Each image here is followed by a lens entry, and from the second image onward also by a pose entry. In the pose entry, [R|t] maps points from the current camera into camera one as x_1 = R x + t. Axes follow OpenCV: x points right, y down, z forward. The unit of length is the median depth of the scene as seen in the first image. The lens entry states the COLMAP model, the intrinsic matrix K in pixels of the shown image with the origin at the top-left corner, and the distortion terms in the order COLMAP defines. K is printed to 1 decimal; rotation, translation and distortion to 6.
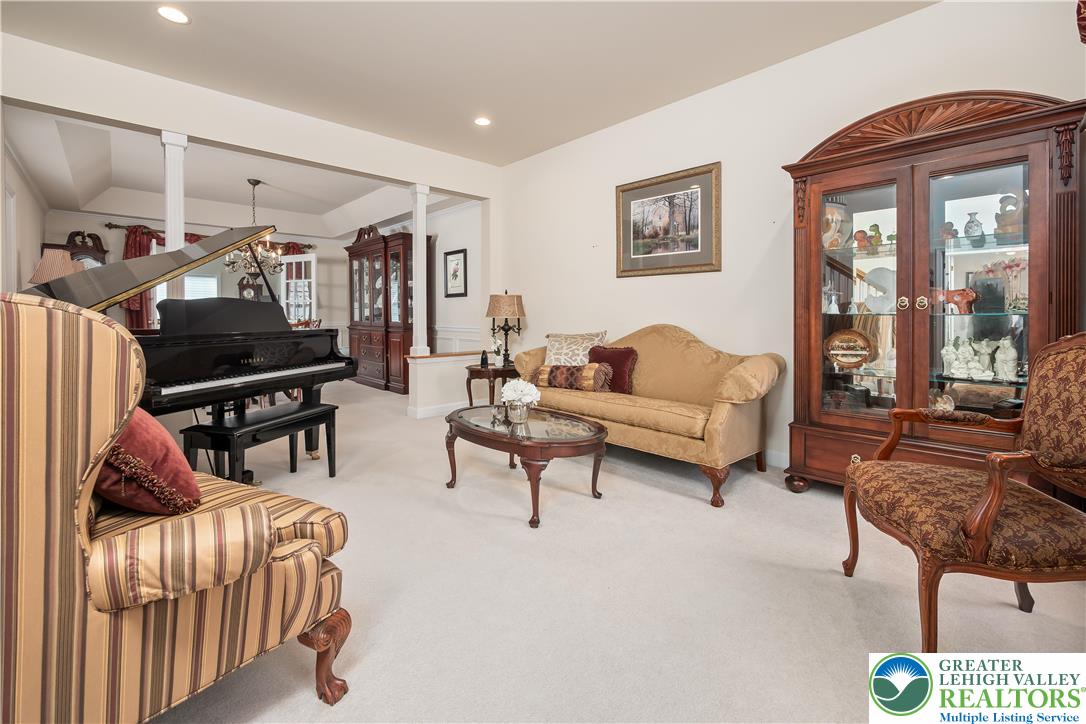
lens RADIAL K [[481.0, 0, 533.3], [0, 481.0, 320.3], [0, 0, 1]] dist [0.000410, 0.000036]
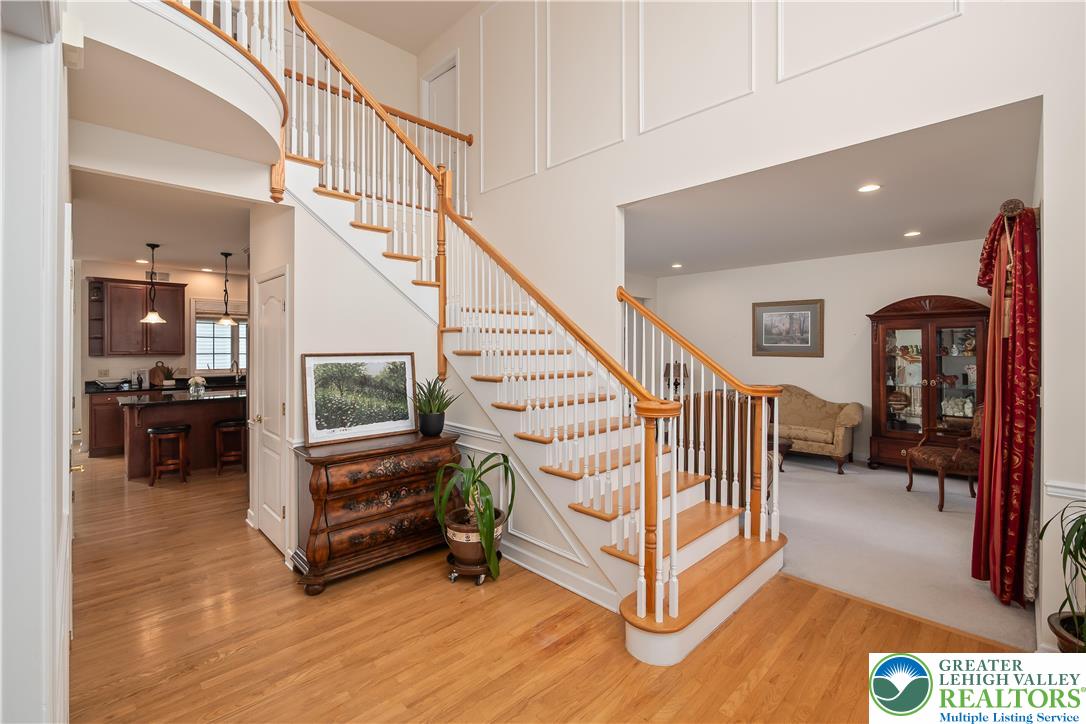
lens RADIAL K [[481.0, 0, 546.1], [0, 481.0, 352.6], [0, 0, 1]] dist [0.000410, 0.000036]
pose [[0.999680, -0.003200, 0.025106, -0.890569], [0.003323, 0.999983, -0.004866, -0.141938], [-0.025090, 0.004948, 0.999673, -1.016119]]
